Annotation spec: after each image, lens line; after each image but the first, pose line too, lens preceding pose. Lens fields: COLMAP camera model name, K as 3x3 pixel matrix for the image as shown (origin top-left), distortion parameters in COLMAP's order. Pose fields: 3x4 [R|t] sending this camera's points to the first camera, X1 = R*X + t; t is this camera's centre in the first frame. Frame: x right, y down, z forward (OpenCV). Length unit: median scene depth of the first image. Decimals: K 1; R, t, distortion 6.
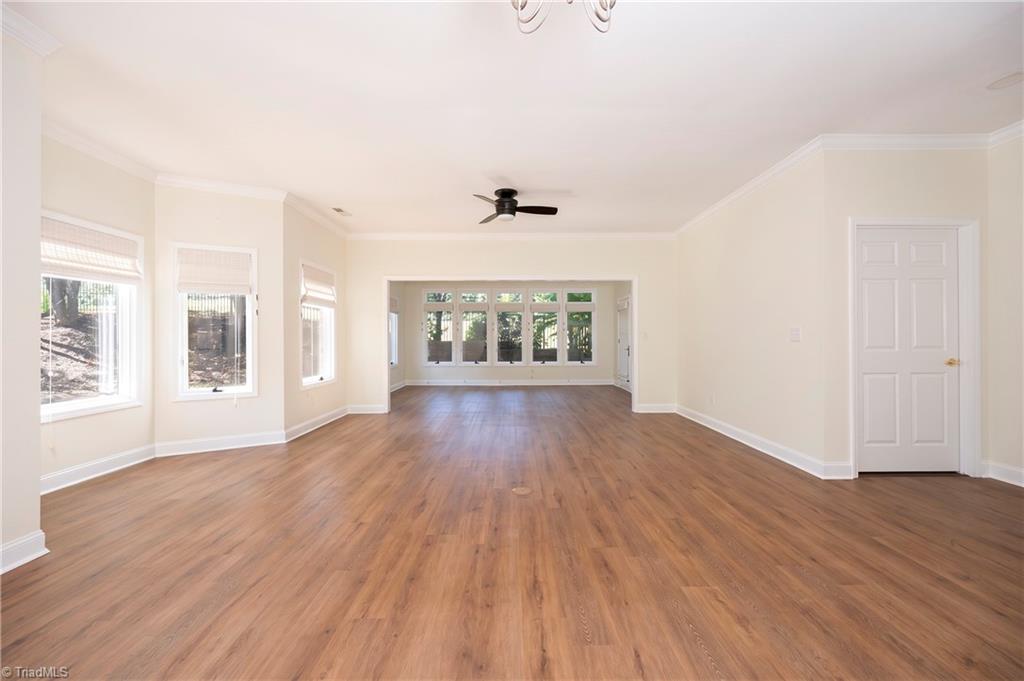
lens RADIAL K [[408.8, 0, 512.0], [0, 408.8, 340.5], [0, 0, 1]] dist [-0.000088, 0.000003]
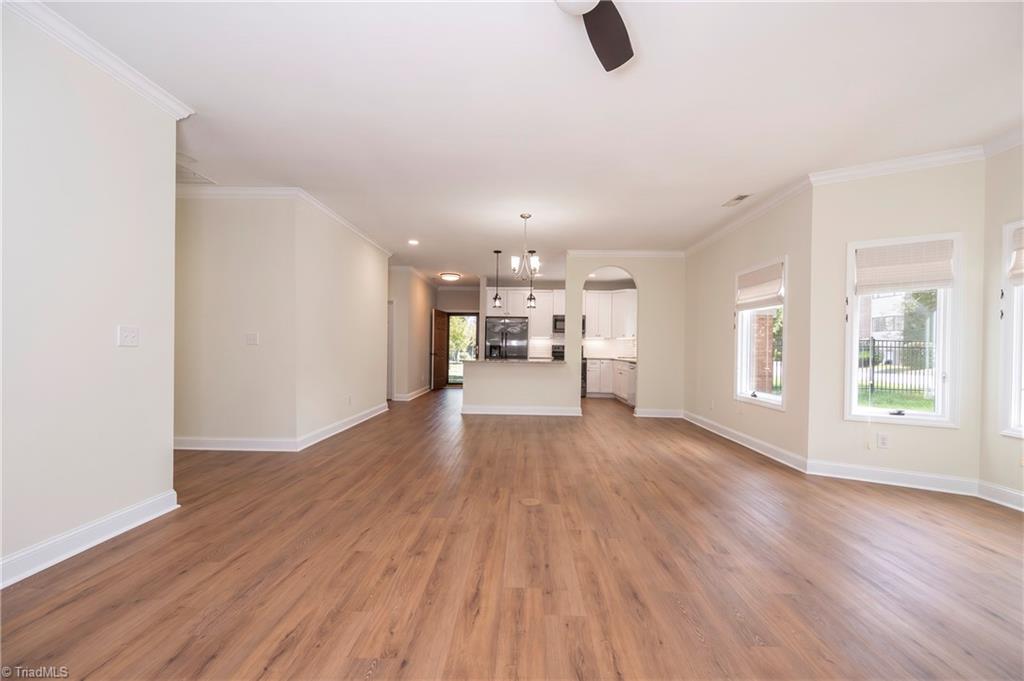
lens RADIAL K [[409.3, 0, 513.5], [0, 409.3, 350.0], [0, 0, 1]] dist [-0.001743, -0.000247]
pose [[-0.999454, -0.009708, 0.031594, 0.038681], [-0.009403, 0.999908, 0.009767, -0.006547], [-0.031686, 0.009465, -0.999453, 2.059788]]
